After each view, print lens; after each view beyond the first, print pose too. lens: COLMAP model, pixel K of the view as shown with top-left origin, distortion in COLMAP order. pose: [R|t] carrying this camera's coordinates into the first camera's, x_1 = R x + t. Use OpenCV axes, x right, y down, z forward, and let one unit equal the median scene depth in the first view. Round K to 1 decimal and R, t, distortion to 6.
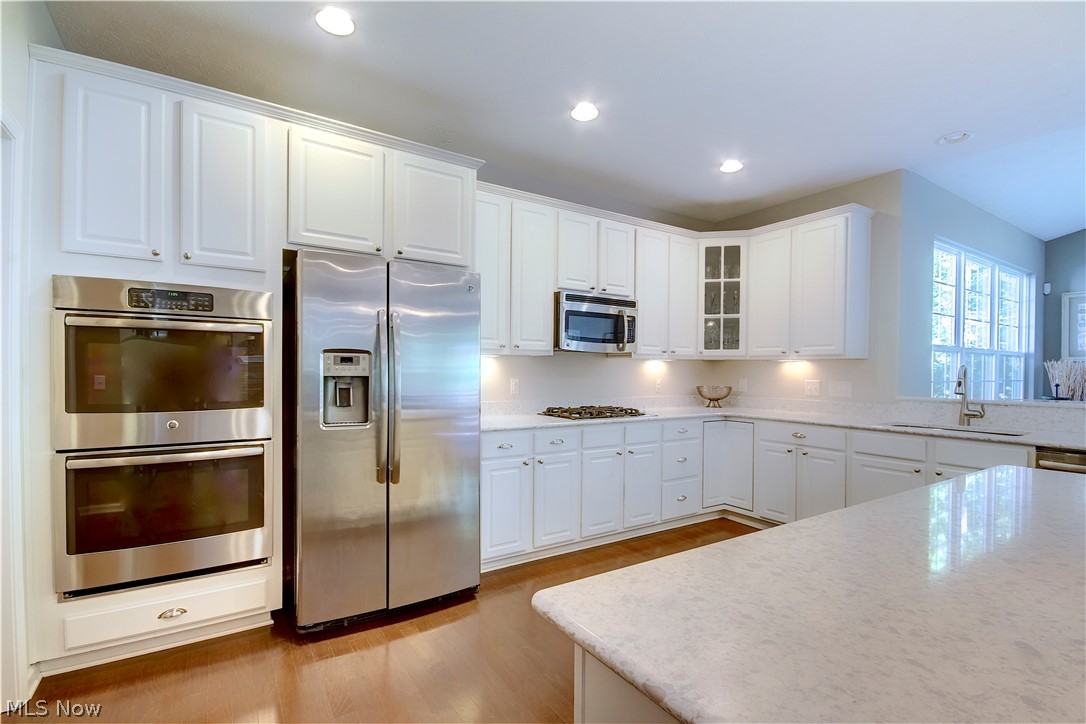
lens RADIAL K [[503.3, 0, 559.9], [0, 503.3, 373.6], [0, 0, 1]] dist [0.000068, -0.000357]
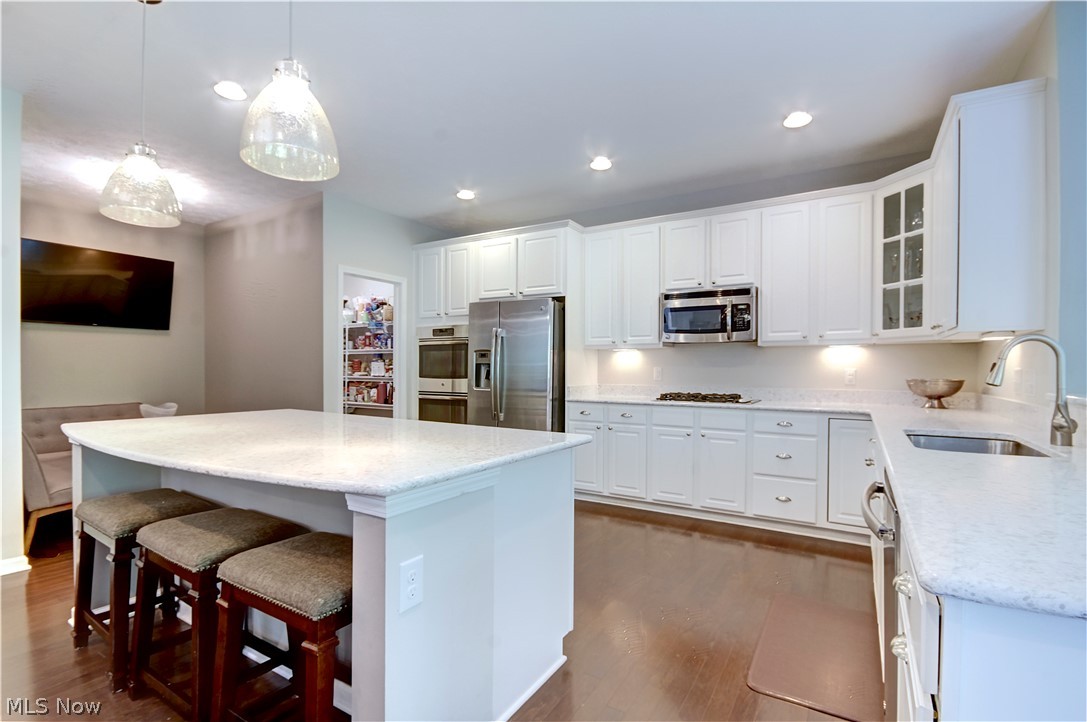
lens RADIAL K [[503.7, 0, 560.4], [0, 503.7, 372.6], [0, 0, 1]] dist [0.000068, -0.000357]
pose [[0.436006, 0.006420, -0.899921, 0.958277], [-0.002291, 0.999979, 0.006024, 0.017367], [0.899941, -0.000564, 0.436011, 0.264591]]
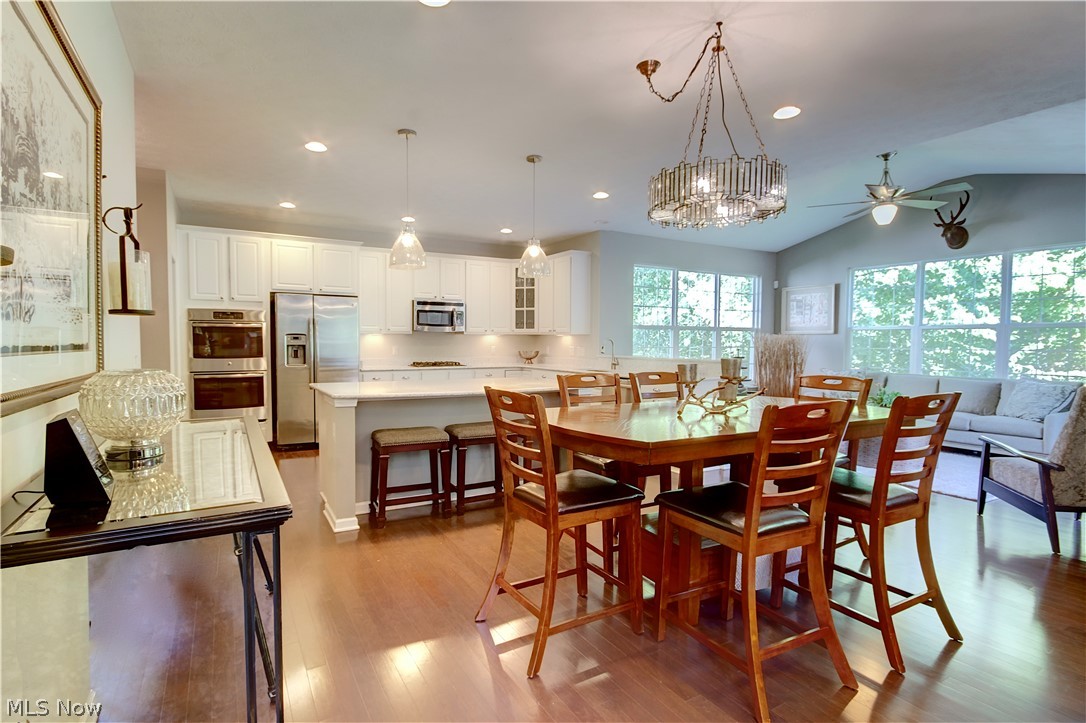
lens RADIAL K [[525.9, 0, 535.9], [0, 525.9, 360.9], [0, 0, 1]] dist [-0.000513, -0.000037]
pose [[0.998384, -0.002123, -0.056792, 0.565575], [0.004031, 0.999431, 0.033493, 0.001429], [0.056688, -0.033668, 0.997824, -0.948884]]
